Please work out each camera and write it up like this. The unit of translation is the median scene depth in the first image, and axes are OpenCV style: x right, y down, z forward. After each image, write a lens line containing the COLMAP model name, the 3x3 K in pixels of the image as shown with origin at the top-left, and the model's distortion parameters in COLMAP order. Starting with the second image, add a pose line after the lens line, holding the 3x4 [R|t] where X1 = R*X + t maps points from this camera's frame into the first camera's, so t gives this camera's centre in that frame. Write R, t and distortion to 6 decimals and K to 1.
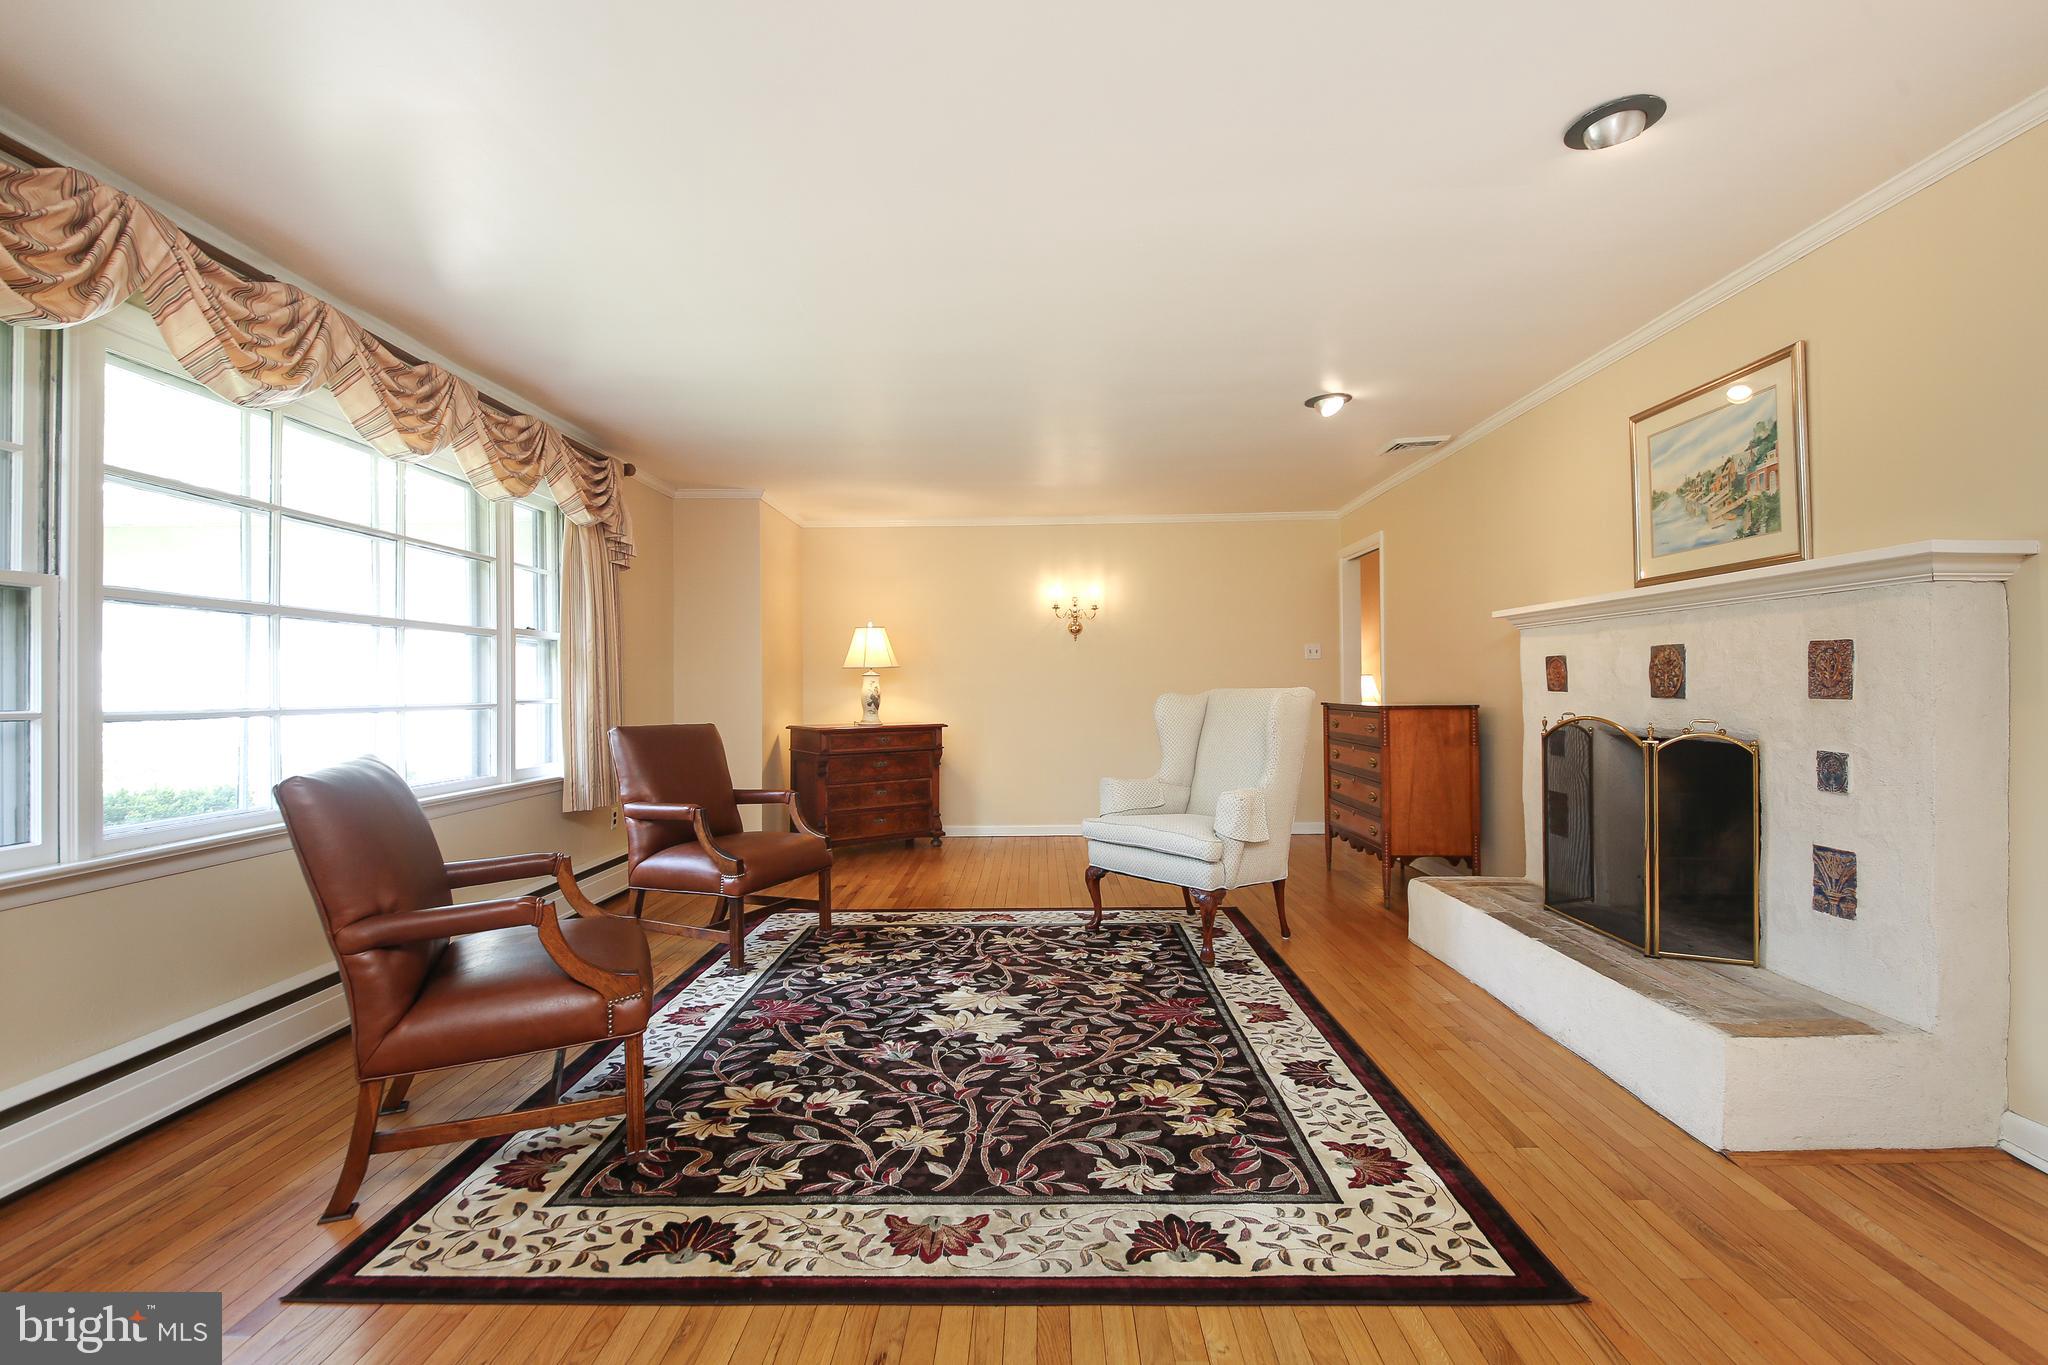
lens RADIAL K [[950.6, 0, 1038.5], [0, 950.6, 681.7], [0, 0, 1]] dist [-0.007330, -0.003752]
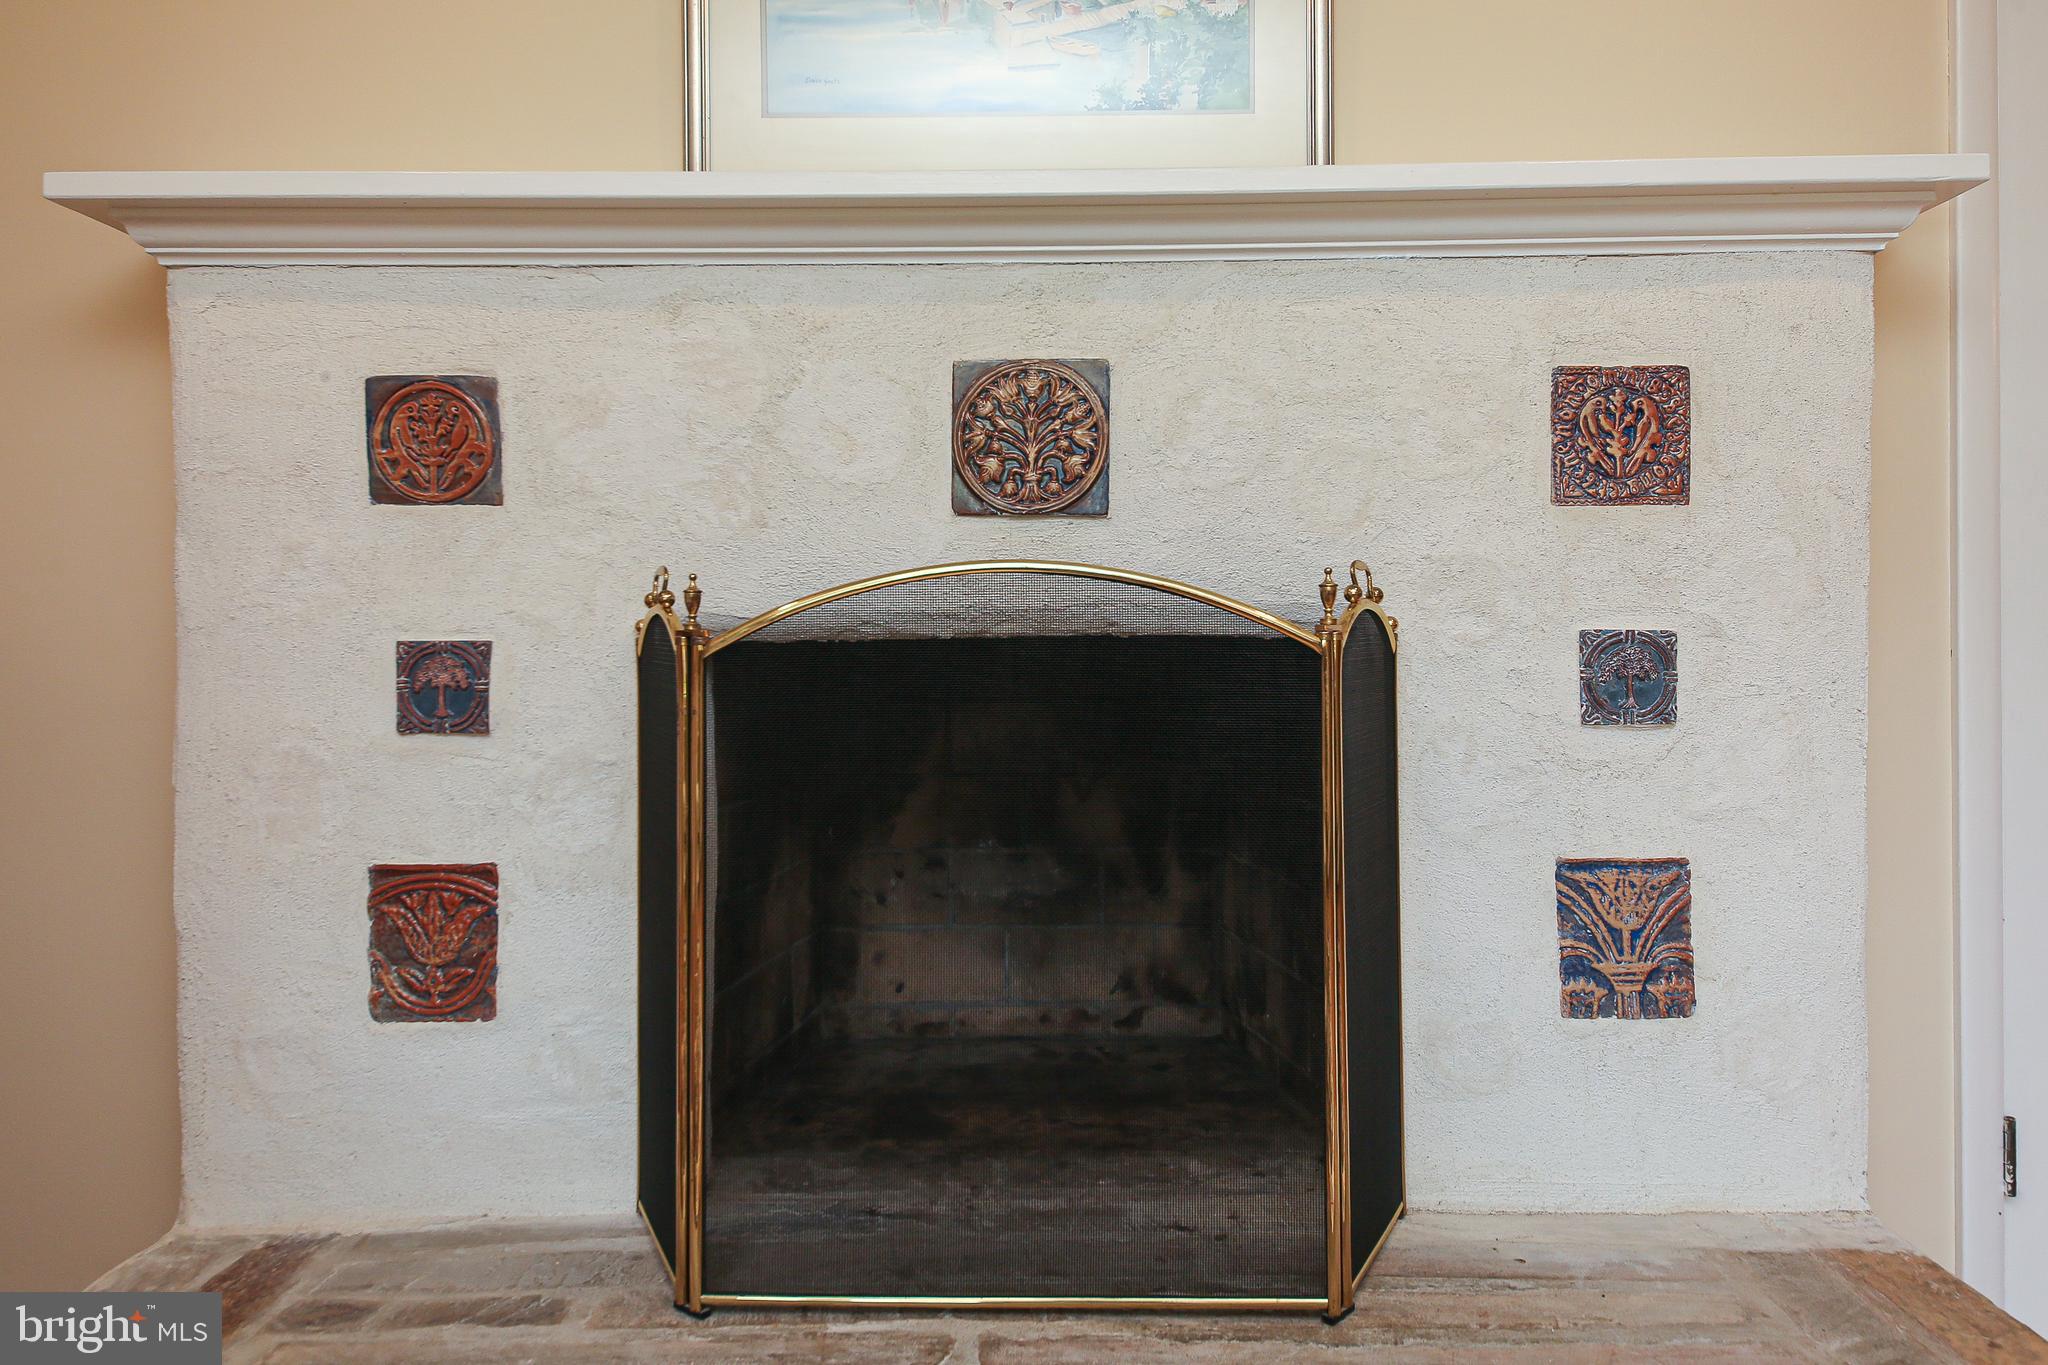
lens RADIAL K [[1396.5, 0, 1061.7], [0, 1396.5, 629.3], [0, 0, 1]] dist [0.035872, -0.000185]
pose [[-0.002784, 0.004035, 0.999988, 0.209671], [0.007345, 0.999965, -0.004014, 0.073666], [-0.999969, 0.007334, -0.002814, 1.240726]]
